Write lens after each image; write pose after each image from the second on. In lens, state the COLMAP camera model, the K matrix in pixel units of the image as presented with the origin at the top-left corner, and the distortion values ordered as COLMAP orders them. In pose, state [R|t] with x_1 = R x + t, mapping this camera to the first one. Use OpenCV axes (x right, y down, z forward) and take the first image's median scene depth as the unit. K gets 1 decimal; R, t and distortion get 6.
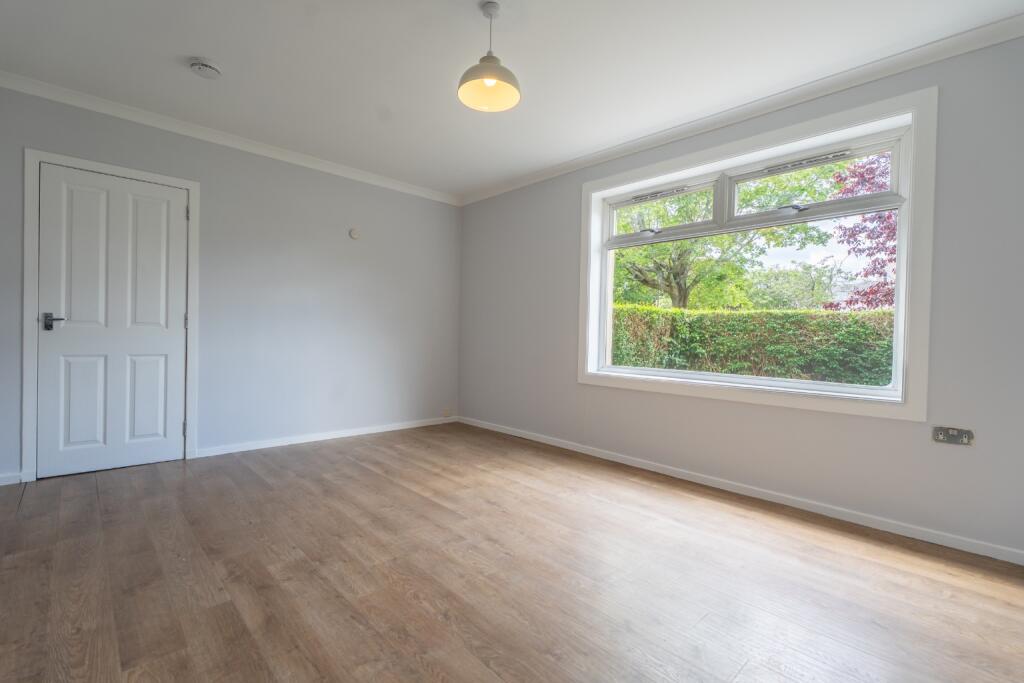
lens RADIAL K [[453.9, 0, 507.2], [0, 453.9, 342.2], [0, 0, 1]] dist [-0.000300, -0.000423]
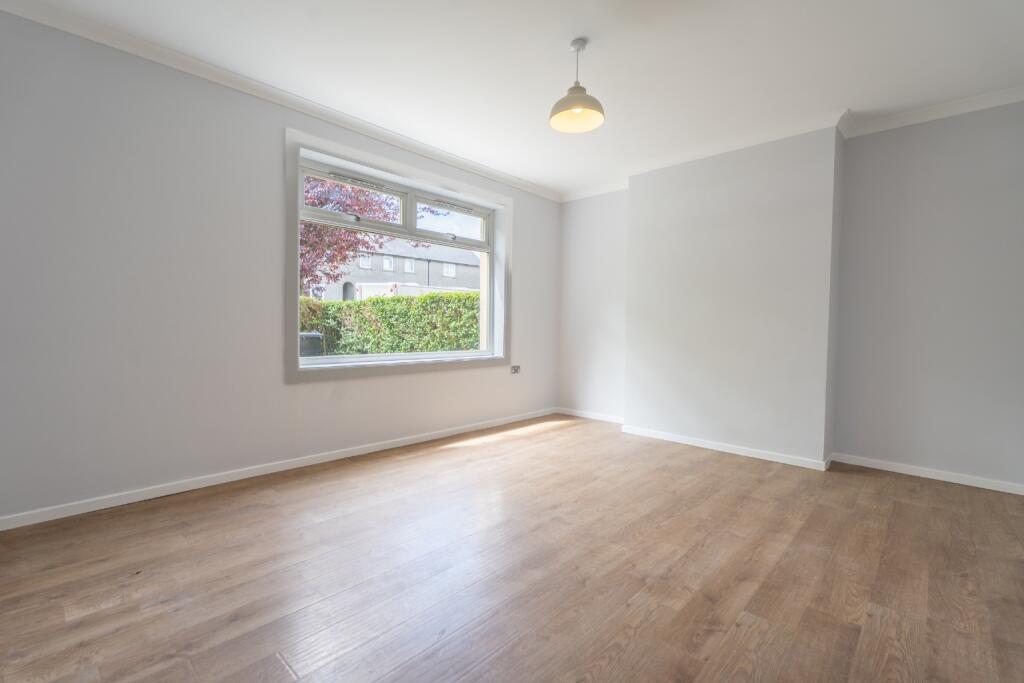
lens RADIAL K [[453.9, 0, 507.2], [0, 453.9, 342.2], [0, 0, 1]] dist [-0.000300, -0.000423]
pose [[-0.051085, -0.061770, 0.996782, -1.336508], [0.002274, 0.998076, 0.061967, -0.061956], [-0.998692, 0.005432, -0.050846, 1.366211]]
